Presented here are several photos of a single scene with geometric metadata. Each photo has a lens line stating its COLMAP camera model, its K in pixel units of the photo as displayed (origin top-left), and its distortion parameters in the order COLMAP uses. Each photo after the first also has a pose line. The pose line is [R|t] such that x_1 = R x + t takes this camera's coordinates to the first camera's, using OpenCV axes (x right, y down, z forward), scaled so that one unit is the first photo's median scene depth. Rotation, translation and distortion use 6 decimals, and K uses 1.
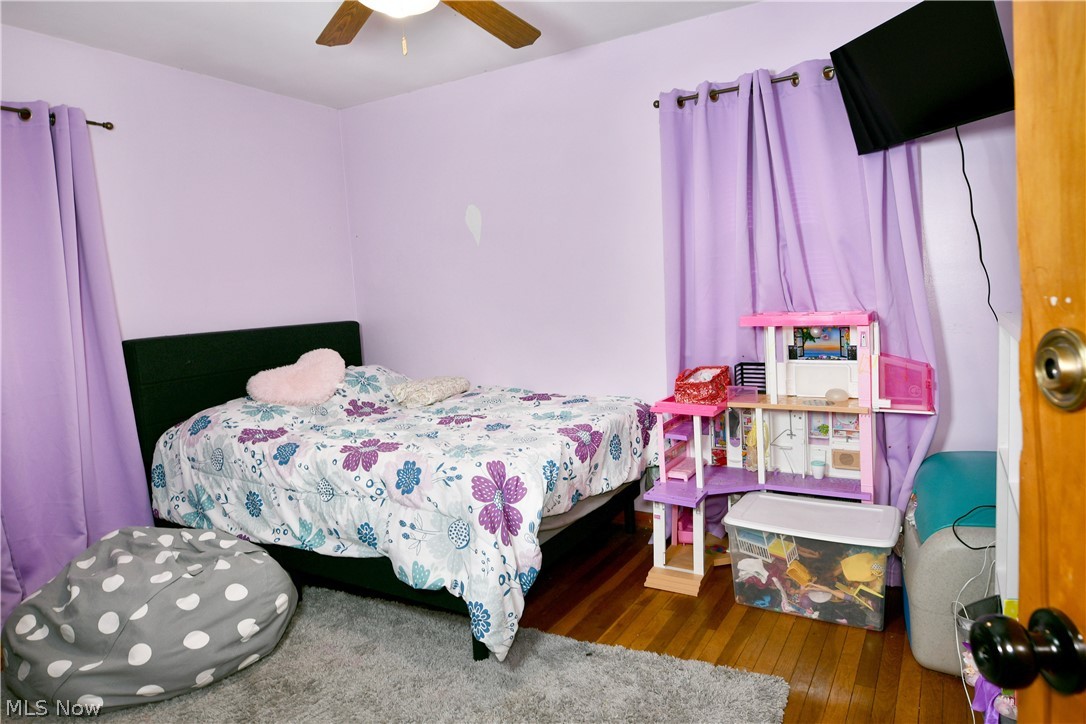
lens RADIAL K [[664.9, 0, 546.8], [0, 664.9, 359.6], [0, 0, 1]] dist [-0.007209, -0.002926]
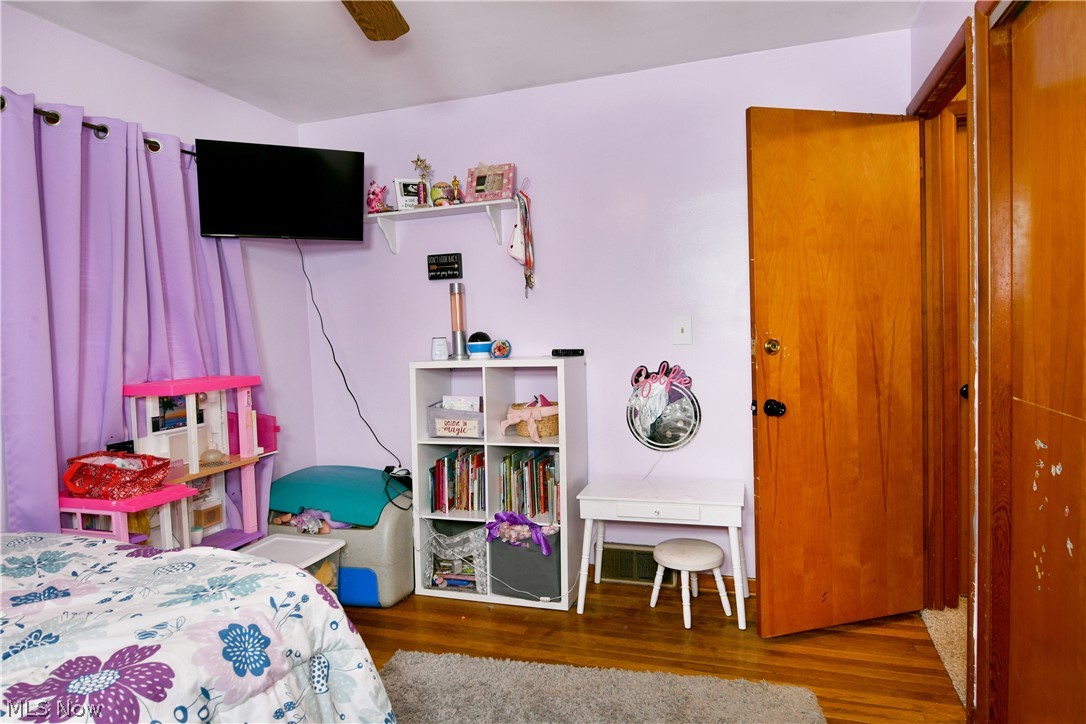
lens RADIAL K [[664.9, 0, 546.8], [0, 664.9, 359.6], [0, 0, 1]] dist [-0.007209, -0.002926]
pose [[-0.217972, 0.008981, 0.975914, -0.677019], [0.147846, 0.988721, 0.023922, -0.042301], [-0.964692, 0.149499, -0.216842, 0.661361]]
